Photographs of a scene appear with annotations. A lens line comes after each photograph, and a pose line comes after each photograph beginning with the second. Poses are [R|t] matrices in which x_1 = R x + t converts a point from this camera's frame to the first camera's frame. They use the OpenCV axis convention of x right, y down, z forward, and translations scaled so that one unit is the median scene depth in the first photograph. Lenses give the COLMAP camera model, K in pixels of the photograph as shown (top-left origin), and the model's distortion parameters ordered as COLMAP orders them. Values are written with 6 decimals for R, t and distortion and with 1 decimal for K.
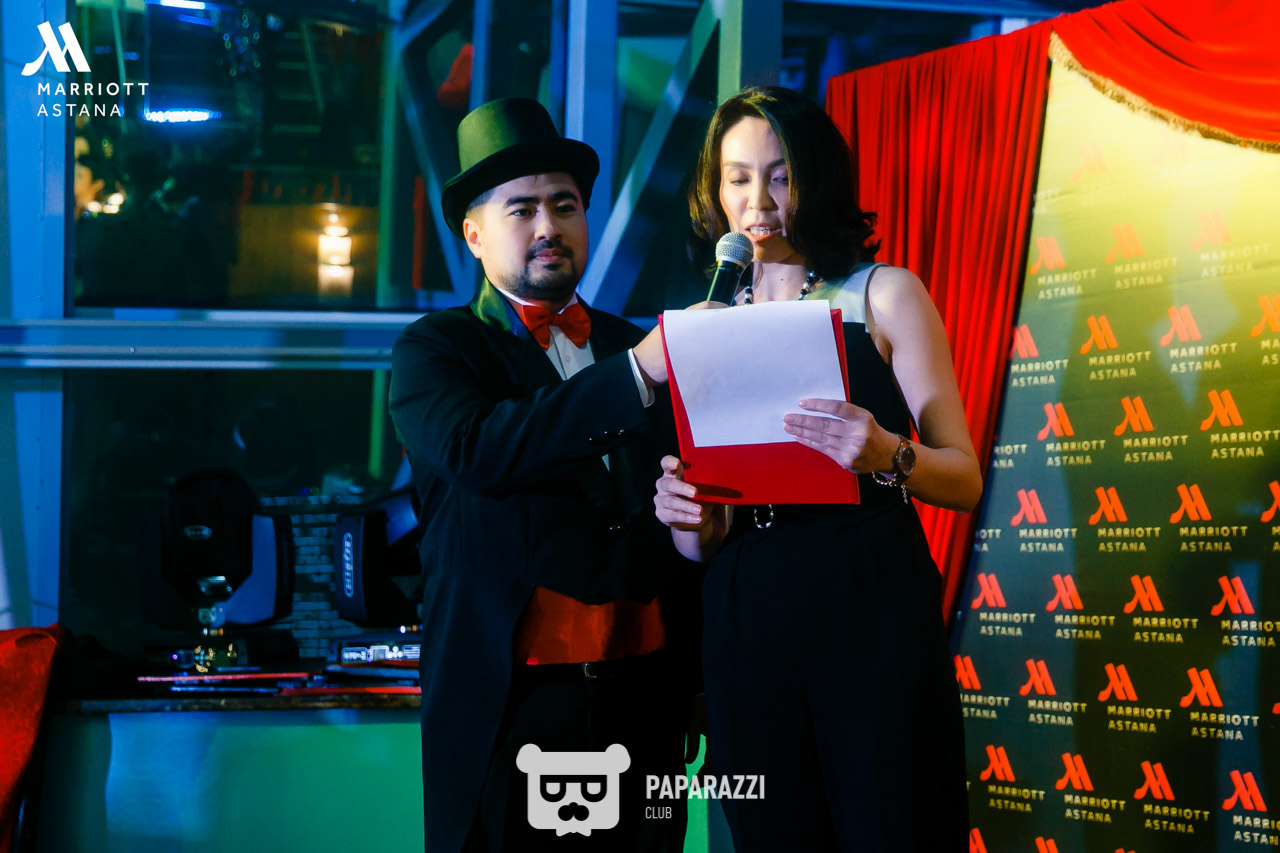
lens RADIAL K [[1621.4, 0, 641.5], [0, 1621.4, 423.7], [0, 0, 1]] dist [-0.003408, 0.000000]
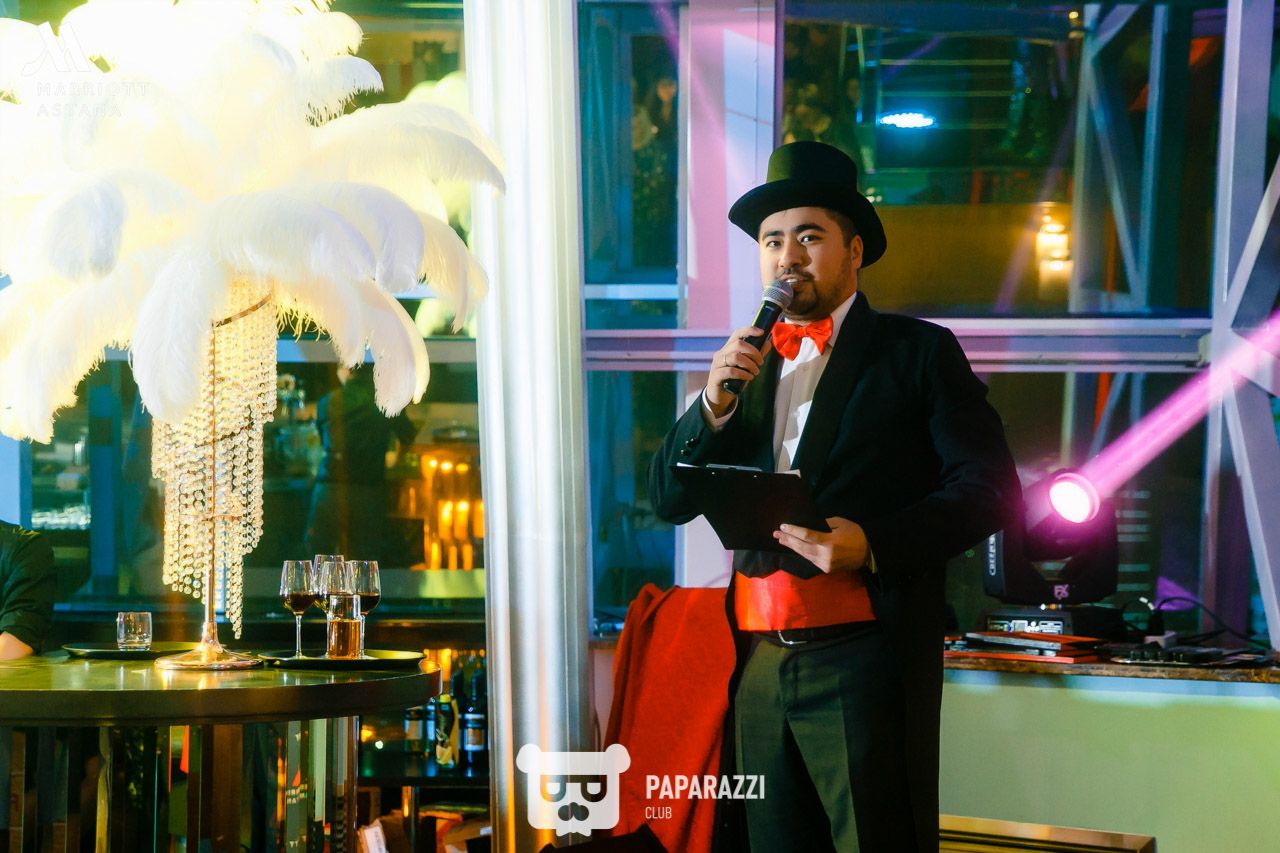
lens RADIAL K [[1965.2, 0, 639.7], [0, 1965.2, 426.6], [0, 0, 1]] dist [0.027218, 0.000000]
pose [[0.891911, 0.008665, -0.452127, 0.223785], [-0.002456, 0.999894, 0.014318, -0.017764], [0.452204, -0.011660, 0.891839, -0.349843]]
